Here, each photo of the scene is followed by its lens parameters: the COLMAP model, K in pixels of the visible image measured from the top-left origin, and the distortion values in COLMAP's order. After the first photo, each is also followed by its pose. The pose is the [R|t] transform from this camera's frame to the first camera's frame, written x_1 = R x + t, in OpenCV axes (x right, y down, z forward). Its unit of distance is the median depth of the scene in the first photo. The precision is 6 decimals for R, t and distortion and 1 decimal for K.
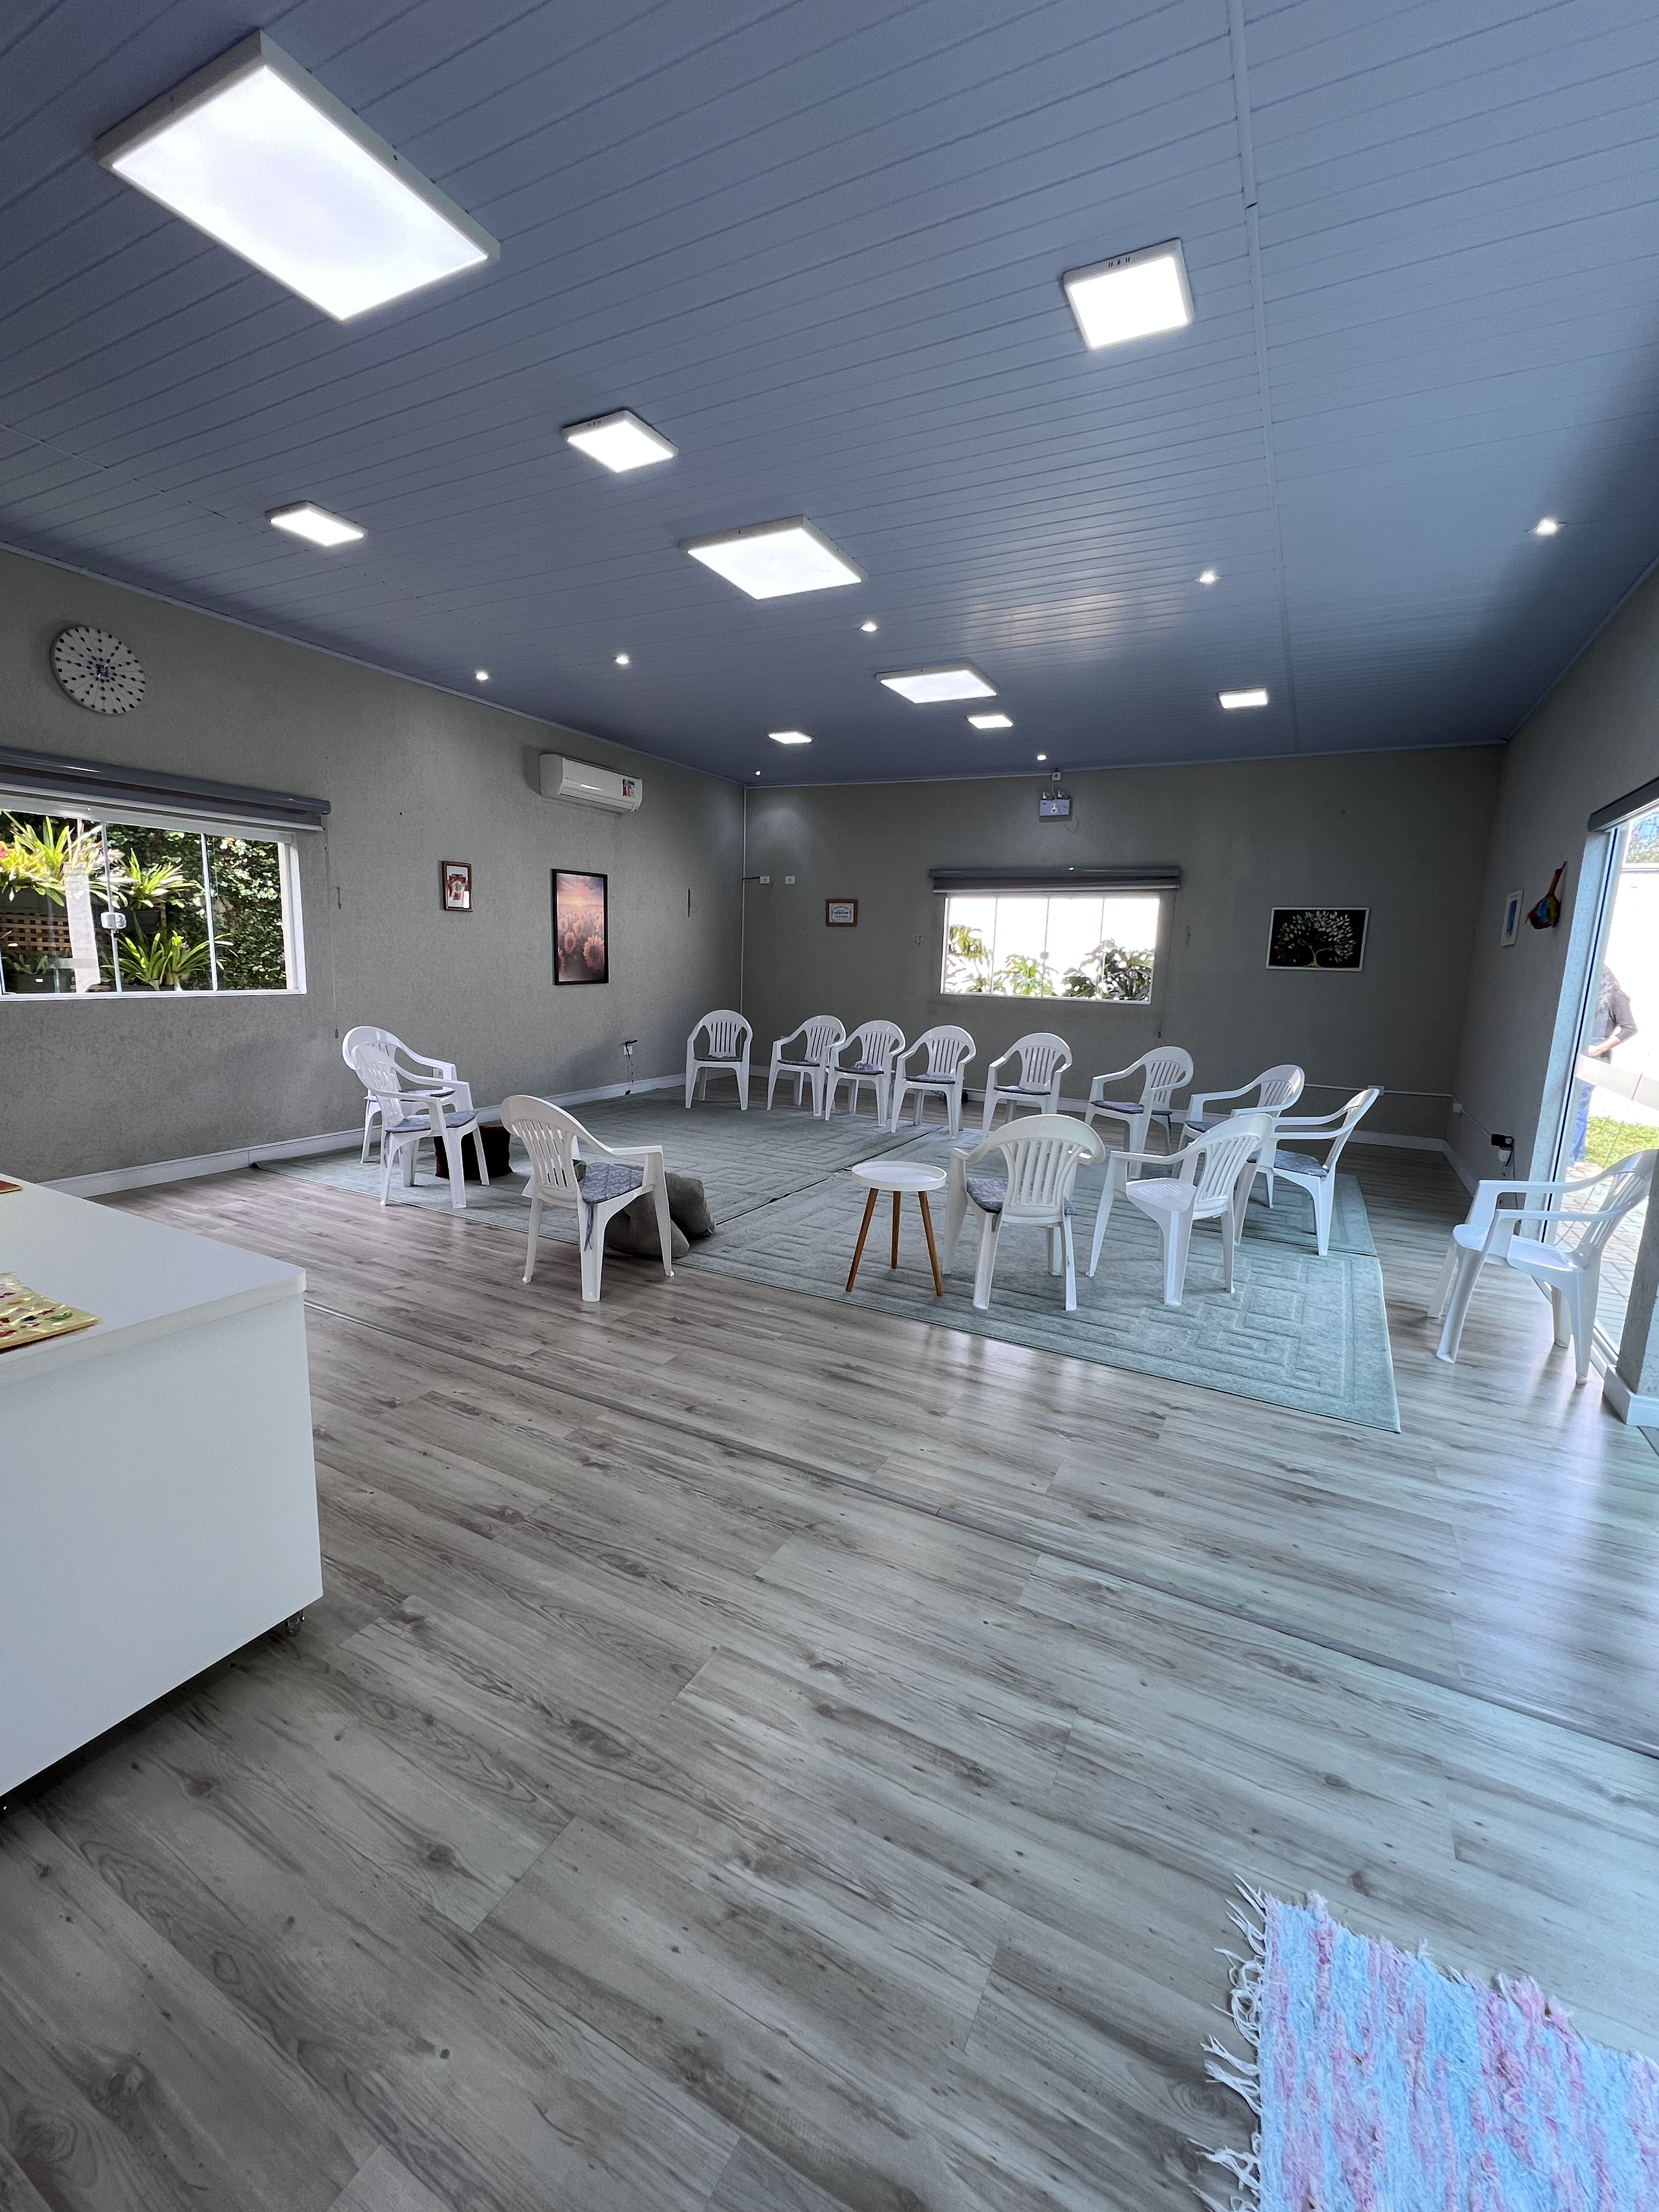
lens RADIAL K [[902.3, 0, 838.6], [0, 902.3, 1108.6], [0, 0, 1]] dist [0.000569, 0.000569]
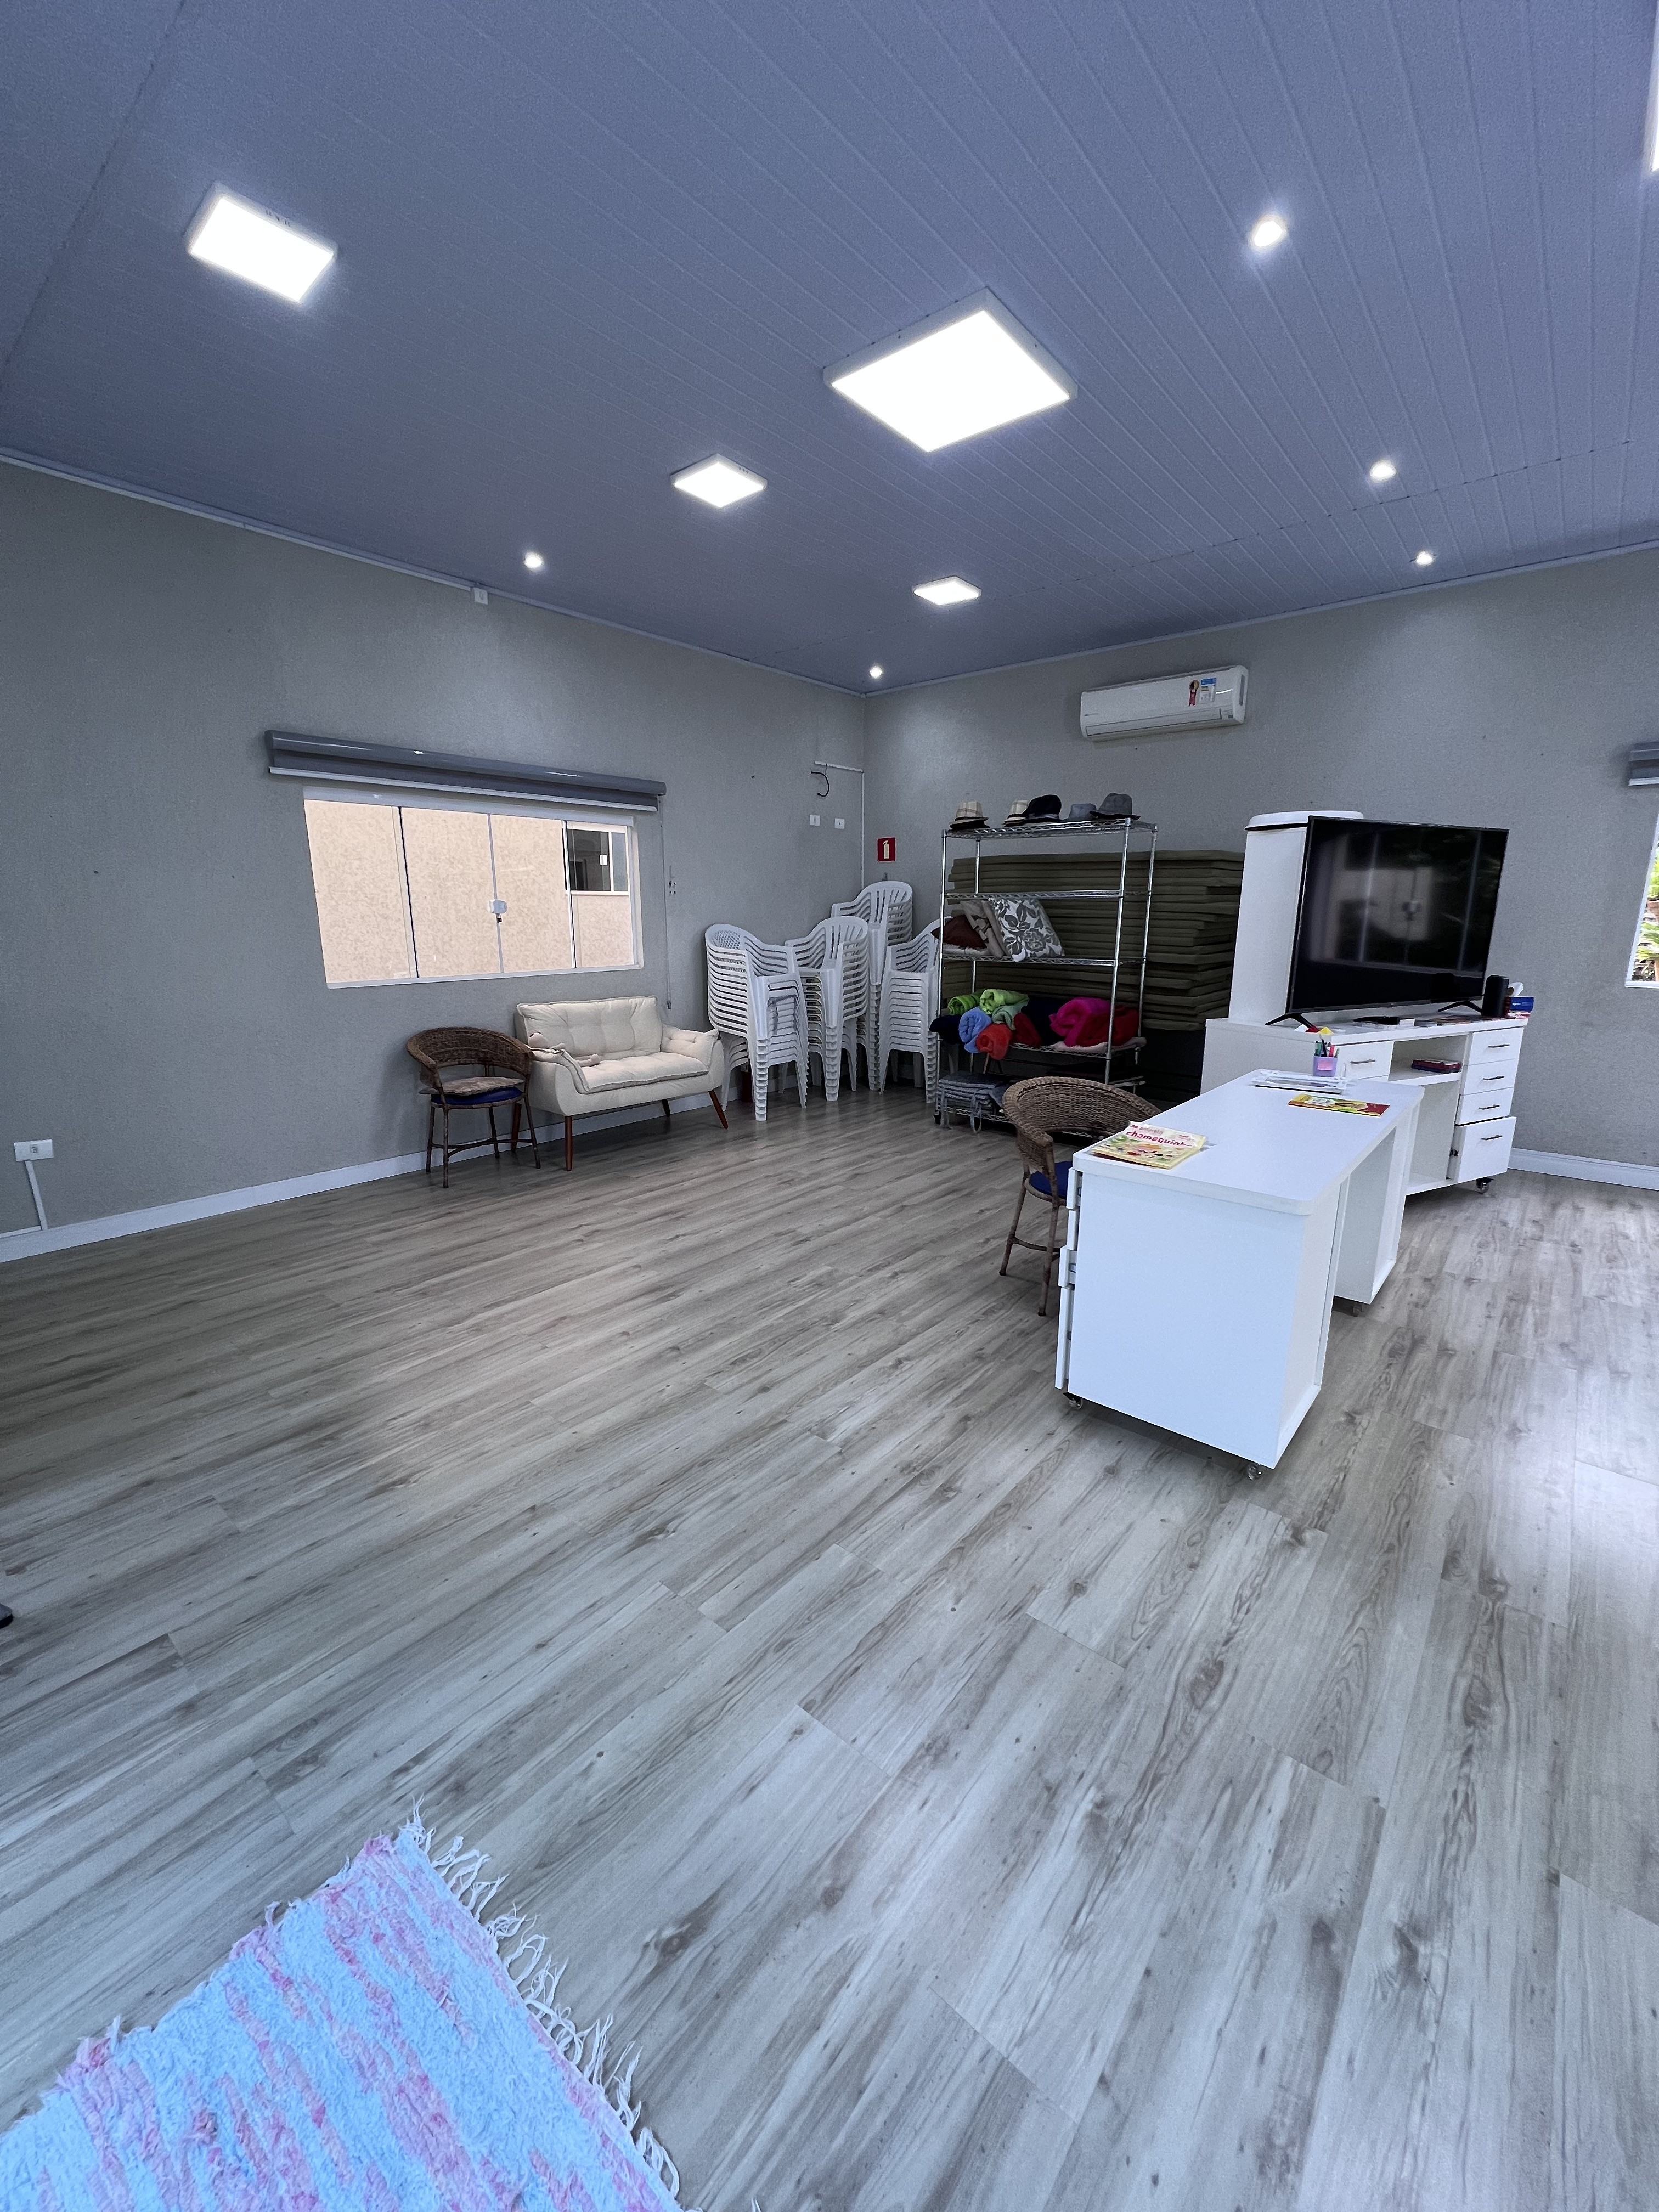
lens RADIAL K [[883.2, 0, 833.1], [0, 883.2, 1110.9], [0, 0, 1]] dist [0.000622, 0.000051]
pose [[-0.207433, 0.179718, -0.961599, 0.789801], [-0.173601, 0.960615, 0.216983, -0.093954], [0.962722, 0.211944, -0.168064, 0.709724]]
